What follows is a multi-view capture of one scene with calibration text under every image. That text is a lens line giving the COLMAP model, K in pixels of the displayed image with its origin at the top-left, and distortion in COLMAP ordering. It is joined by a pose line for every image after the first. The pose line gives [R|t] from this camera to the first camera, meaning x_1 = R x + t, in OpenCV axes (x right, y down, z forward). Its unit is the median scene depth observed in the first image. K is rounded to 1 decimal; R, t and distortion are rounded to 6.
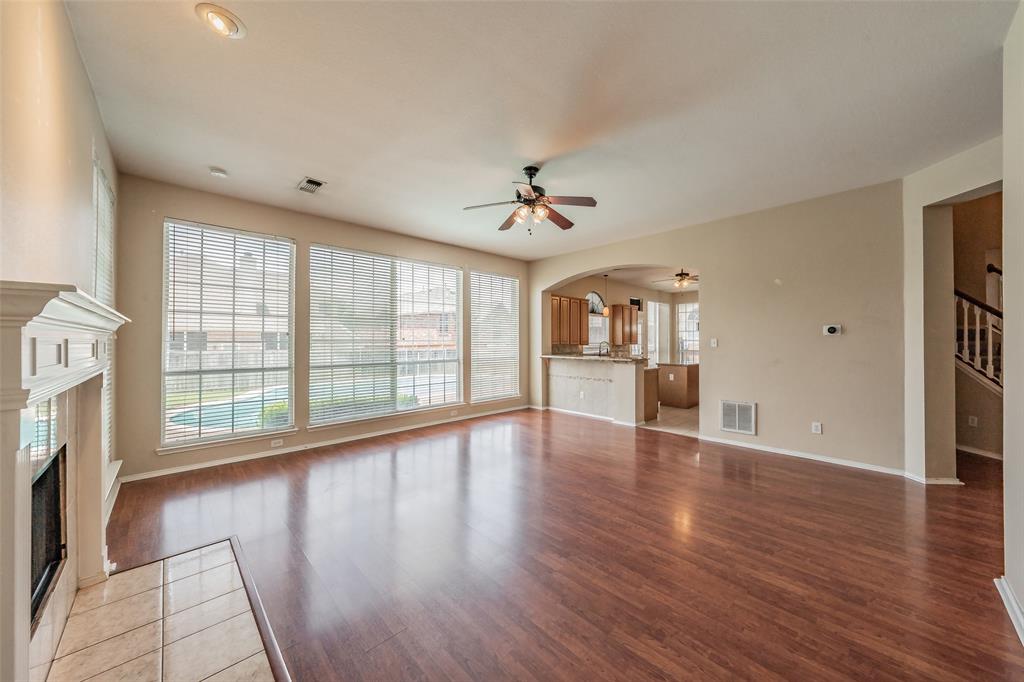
lens RADIAL K [[361.1, 0, 527.9], [0, 361.1, 338.9], [0, 0, 1]] dist [0.003372, -0.000042]
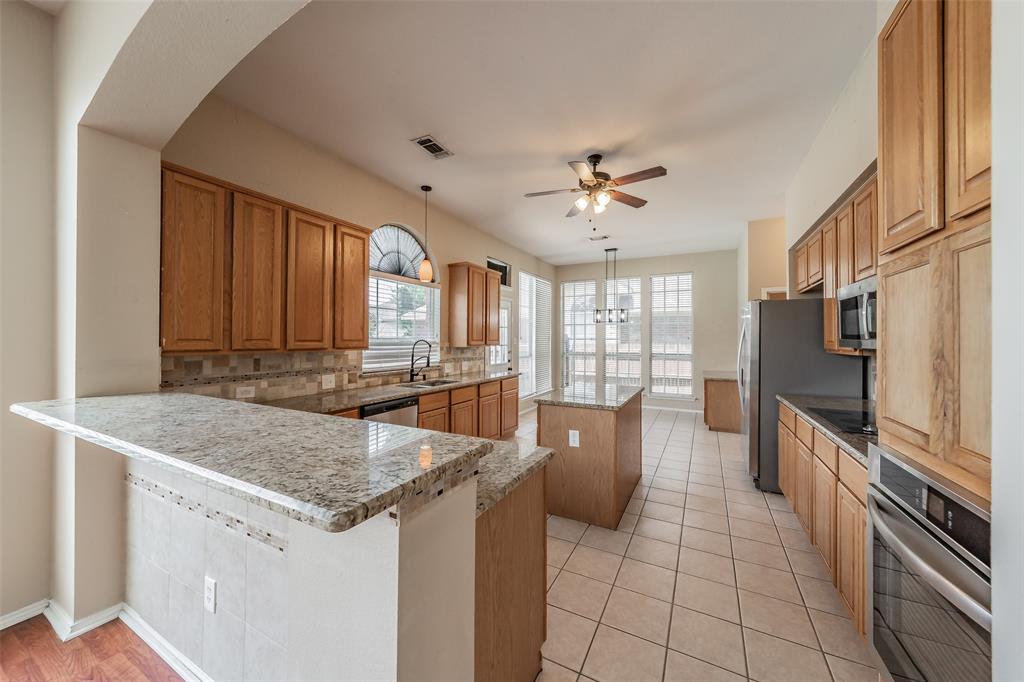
lens RADIAL K [[361.1, 0, 514.8], [0, 361.1, 336.0], [0, 0, 1]] dist [0.003372, -0.000042]
pose [[0.954956, 0.010239, 0.296570, 0.176662], [-0.009384, 0.999947, -0.004308, 0.002557], [-0.296599, 0.001331, 0.955001, 0.512840]]
